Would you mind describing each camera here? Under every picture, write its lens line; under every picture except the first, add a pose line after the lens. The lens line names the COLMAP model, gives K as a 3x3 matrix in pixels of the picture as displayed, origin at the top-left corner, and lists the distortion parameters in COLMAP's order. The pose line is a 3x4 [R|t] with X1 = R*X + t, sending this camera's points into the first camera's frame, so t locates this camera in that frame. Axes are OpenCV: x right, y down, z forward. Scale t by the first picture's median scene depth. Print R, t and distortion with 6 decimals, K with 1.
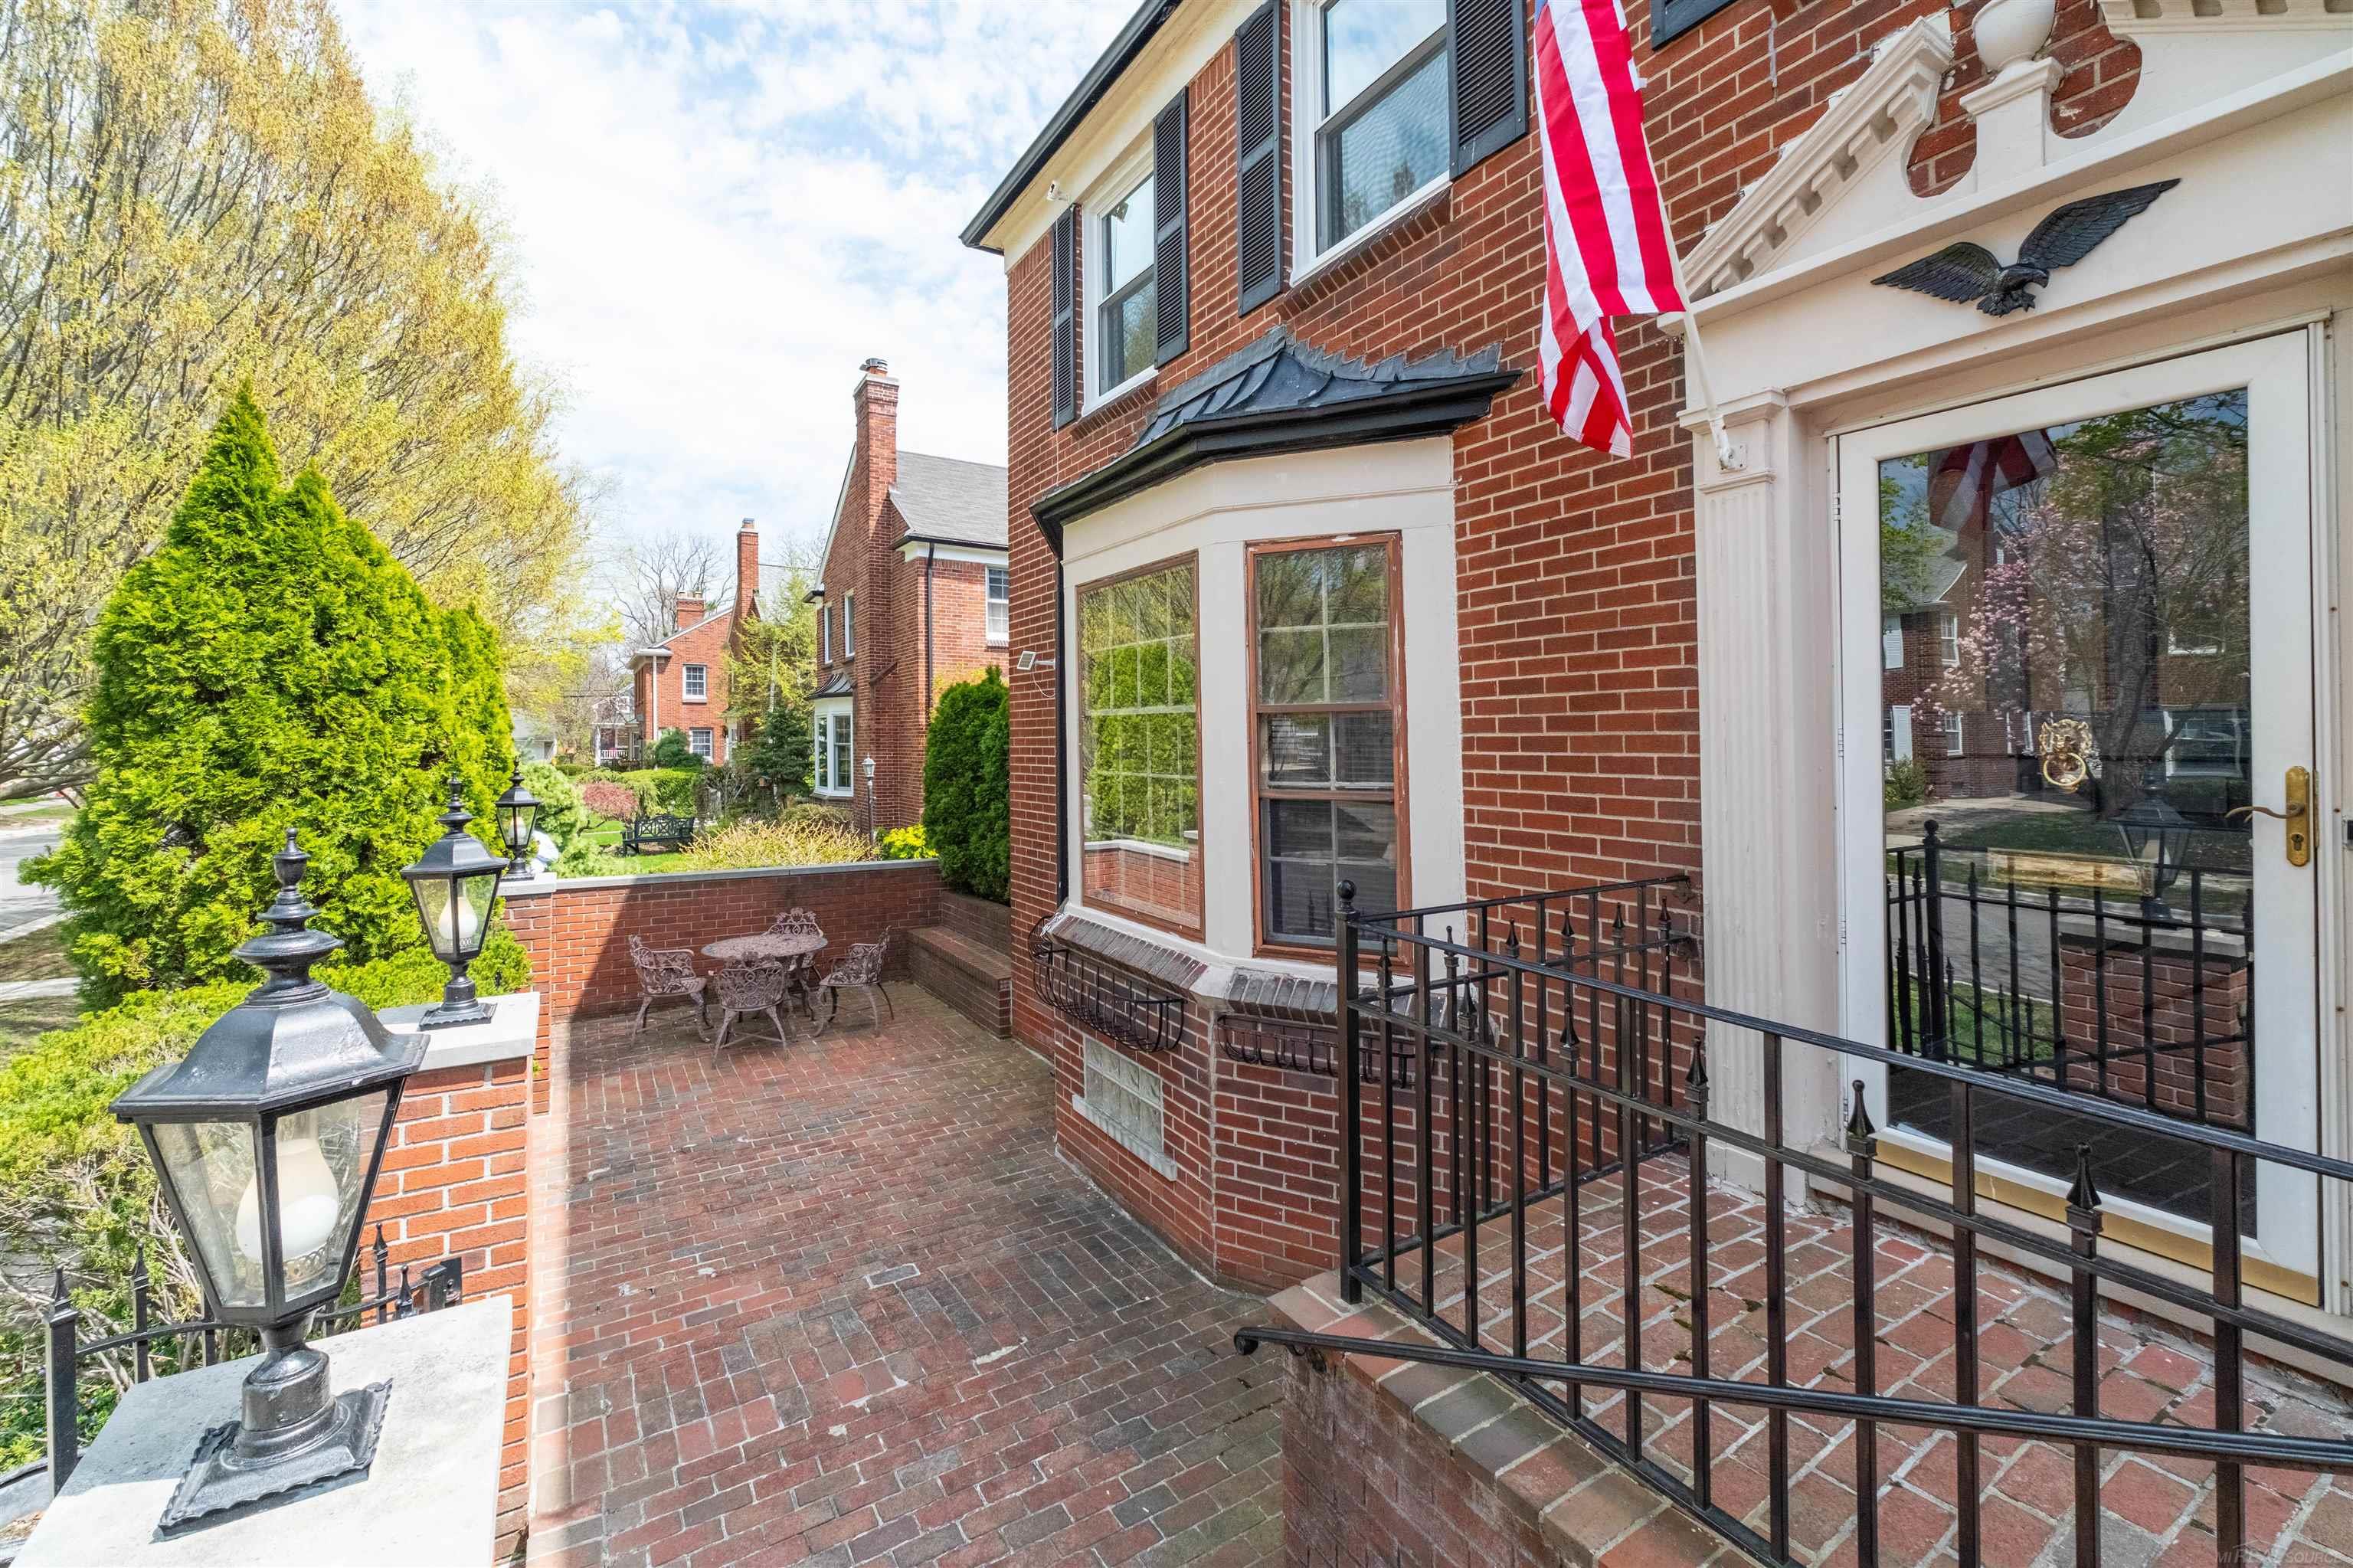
lens RADIAL K [[1009.5, 0, 1179.1], [0, 1009.5, 719.2], [0, 0, 1]] dist [-0.007616, 0.000736]
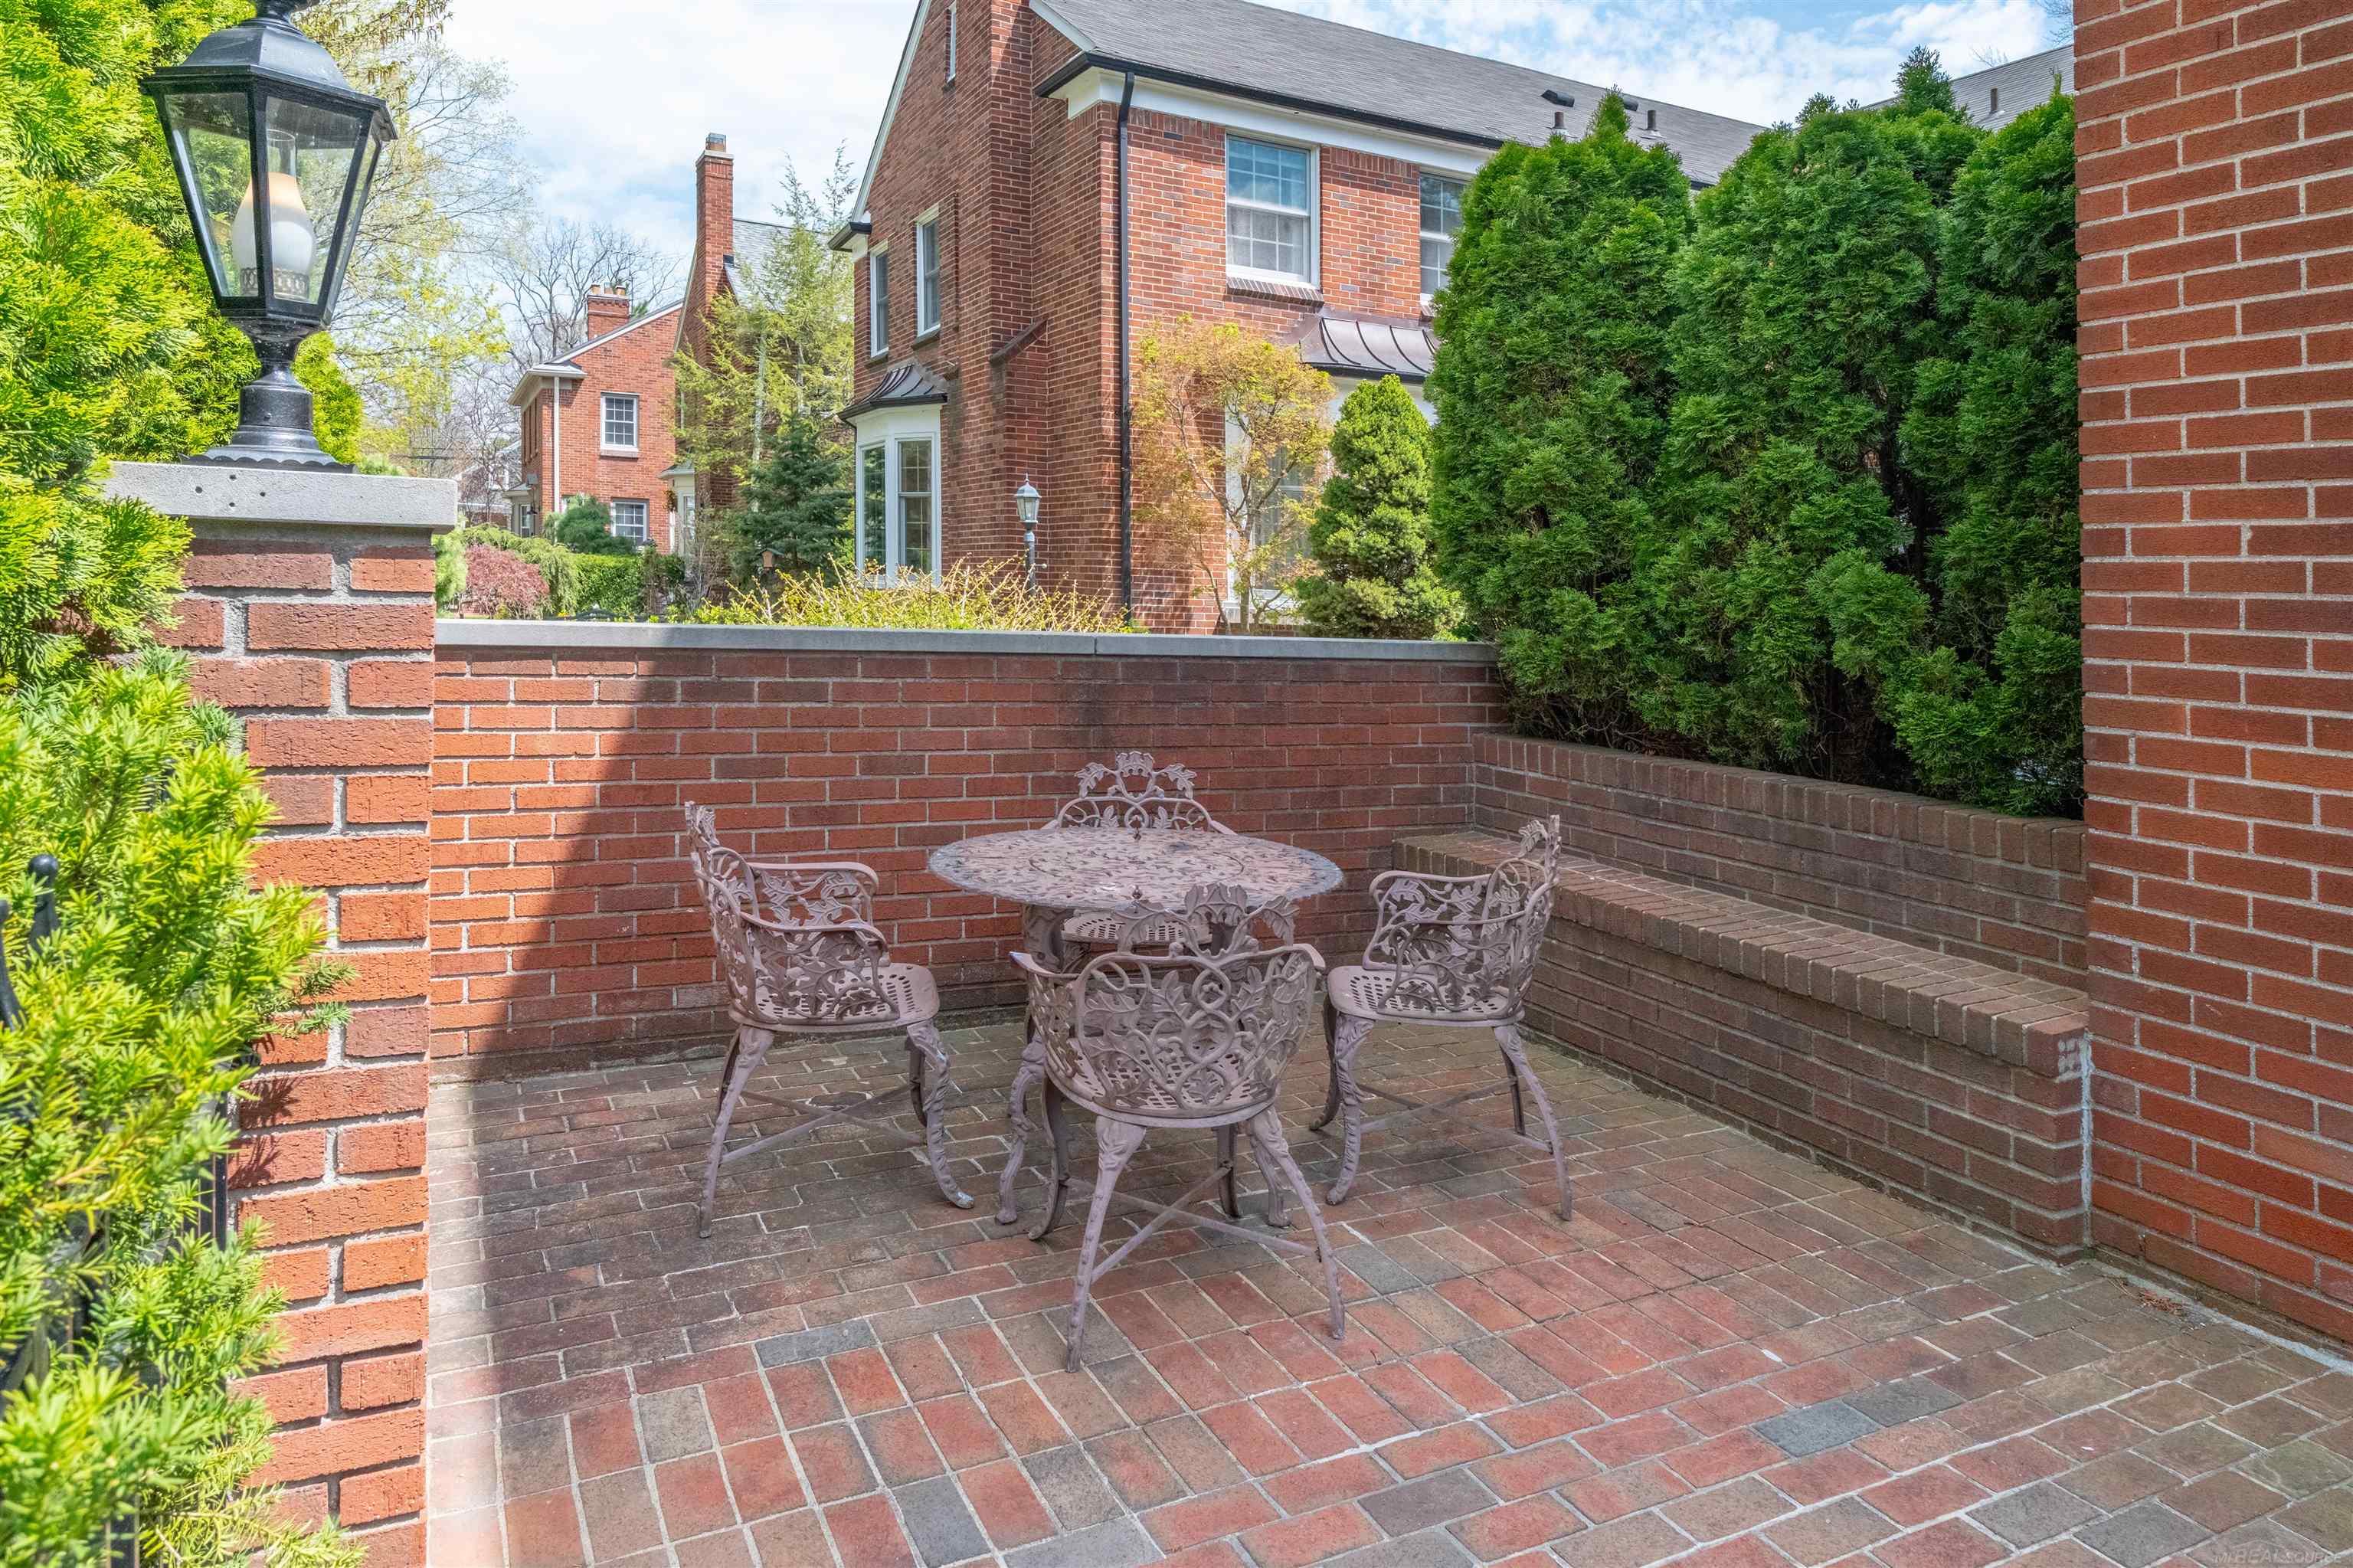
lens RADIAL K [[1556.7, 0, 1168.2], [0, 1556.7, 602.3], [0, 0, 1]] dist [0.002954, 0.002607]
pose [[0.995173, 0.031262, -0.093018, -0.106413], [-0.027622, 0.998811, 0.040170, 0.039378], [0.094163, -0.037407, 0.994854, 0.166860]]
